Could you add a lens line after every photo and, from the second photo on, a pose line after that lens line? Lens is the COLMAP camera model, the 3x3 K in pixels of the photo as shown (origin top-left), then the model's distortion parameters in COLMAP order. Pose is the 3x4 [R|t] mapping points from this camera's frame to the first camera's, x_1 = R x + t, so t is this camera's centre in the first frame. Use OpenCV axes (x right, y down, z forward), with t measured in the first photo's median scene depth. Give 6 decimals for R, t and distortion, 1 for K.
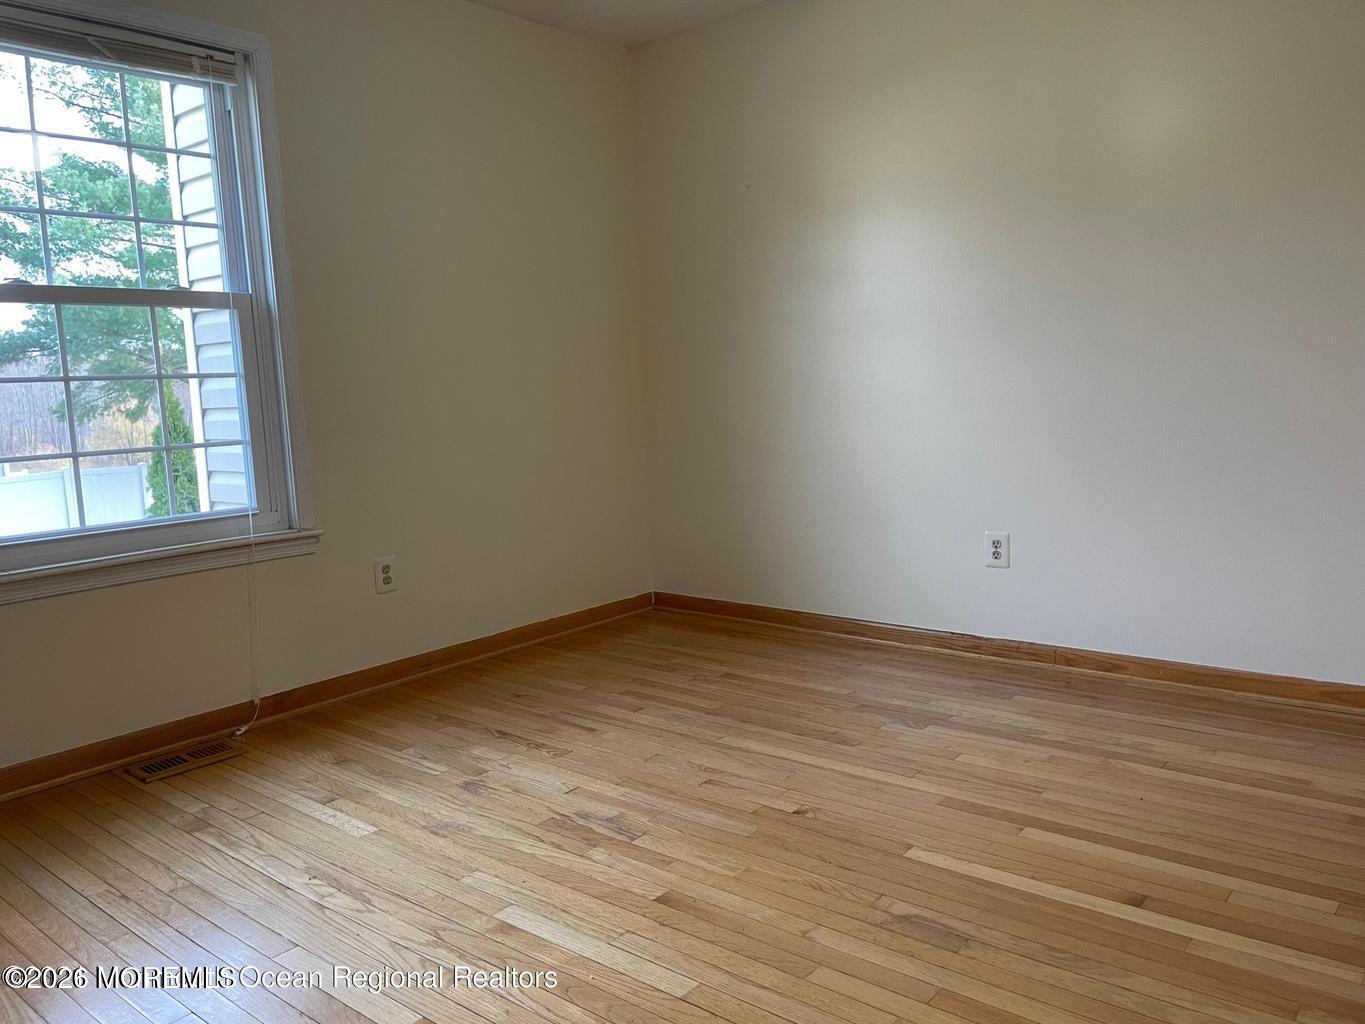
lens RADIAL K [[1028.0, 0, 680.1], [0, 1028.0, 512.2], [0, 0, 1]] dist [0.074165, -0.091367]
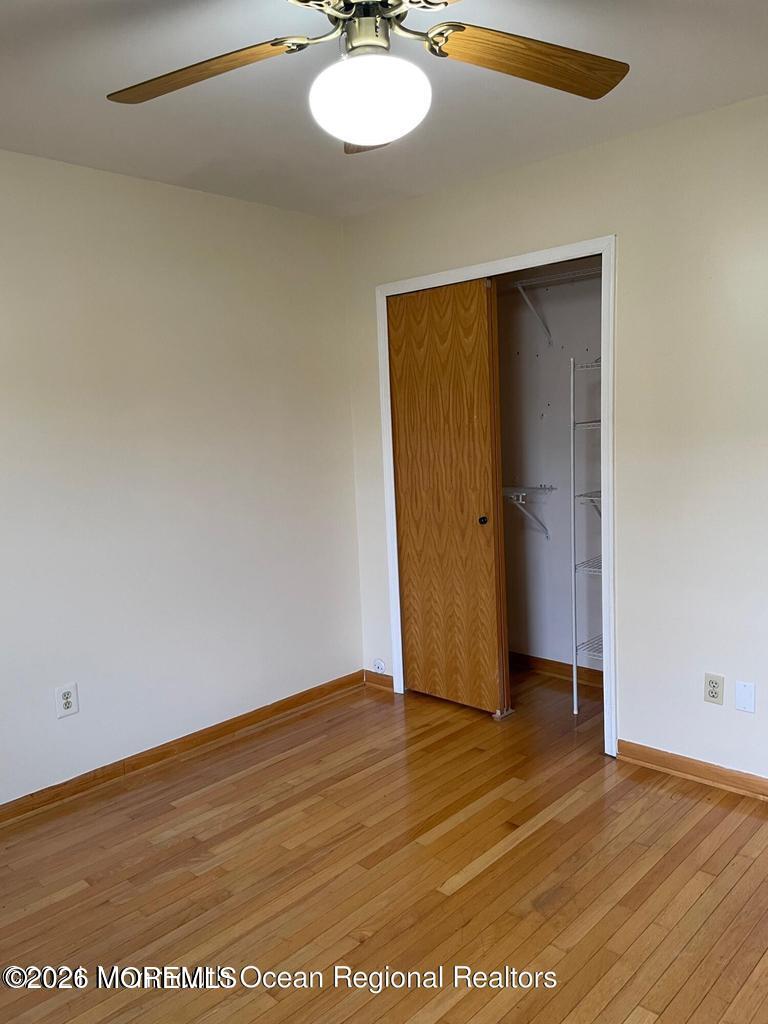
lens RADIAL K [[771.2, 0, 381.8], [0, 771.2, 512.3], [0, 0, 1]] dist [0.074165, -0.091367]
pose [[0.068277, -0.078624, 0.994564, -0.624053], [0.163255, 0.984333, 0.066607, -0.207852], [-0.984219, 0.157820, 0.080043, 0.709153]]
